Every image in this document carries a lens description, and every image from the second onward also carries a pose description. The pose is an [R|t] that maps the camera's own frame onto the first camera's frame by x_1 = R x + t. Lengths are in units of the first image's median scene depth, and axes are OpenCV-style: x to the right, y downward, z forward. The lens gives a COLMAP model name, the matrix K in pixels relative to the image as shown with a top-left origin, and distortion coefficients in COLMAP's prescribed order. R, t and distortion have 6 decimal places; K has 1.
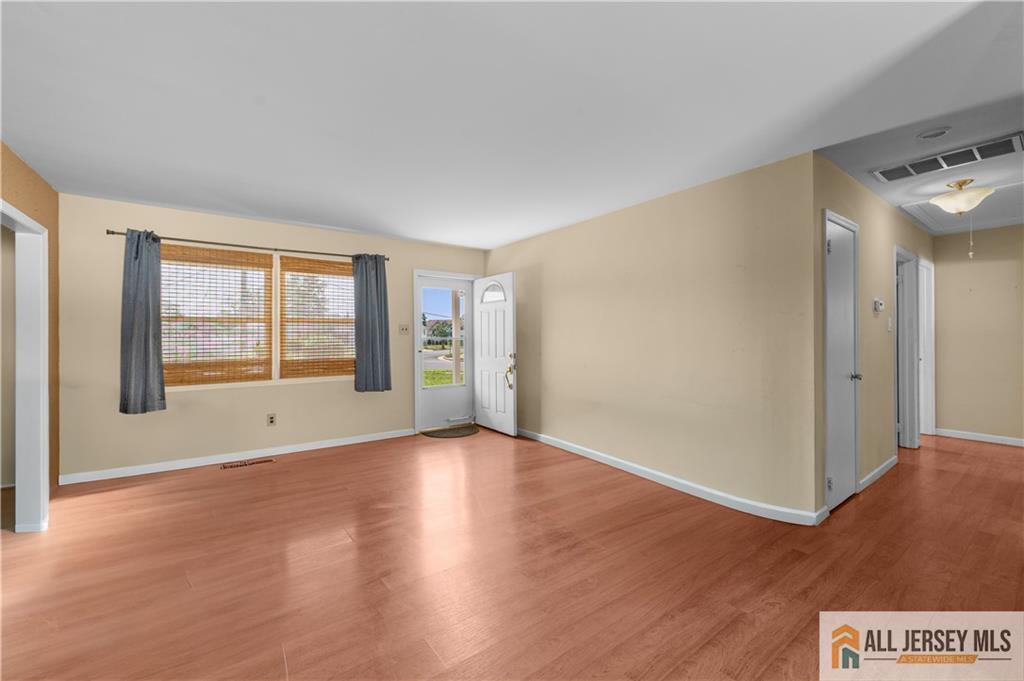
lens RADIAL K [[399.3, 0, 499.7], [0, 399.3, 339.3], [0, 0, 1]] dist [0.000643, 0.000145]
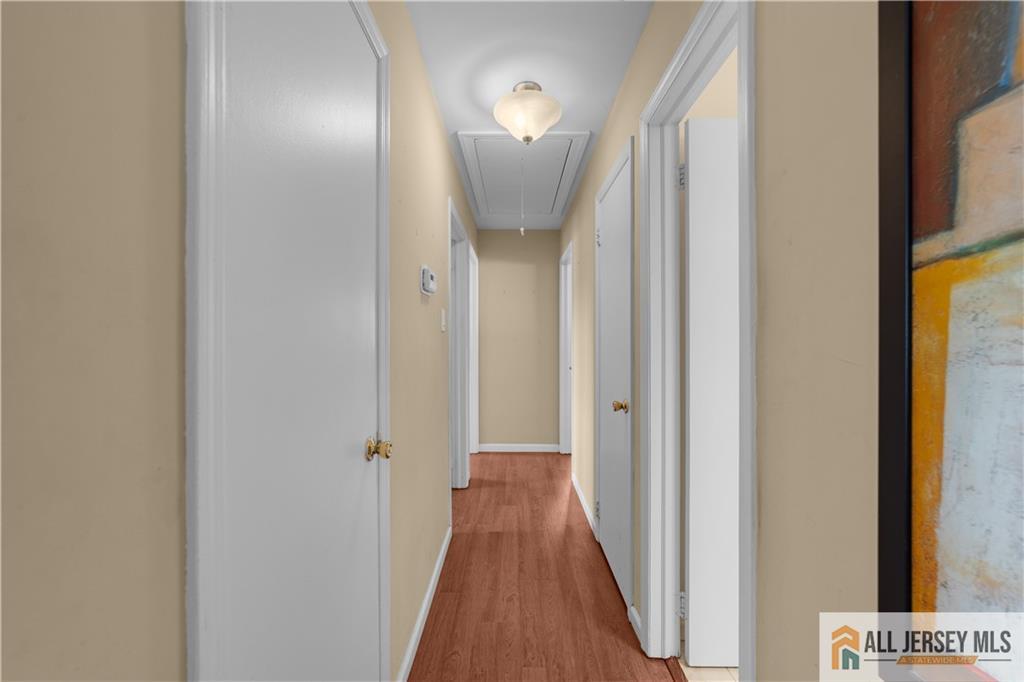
lens RADIAL K [[404.4, 0, 515.5], [0, 404.4, 344.7], [0, 0, 1]] dist [-0.000452, 0.000023]
pose [[0.576713, -0.000863, 0.816946, 0.402220], [-0.002162, 0.999994, 0.002582, -0.001091], [-0.816944, -0.003256, 0.576708, 0.415995]]
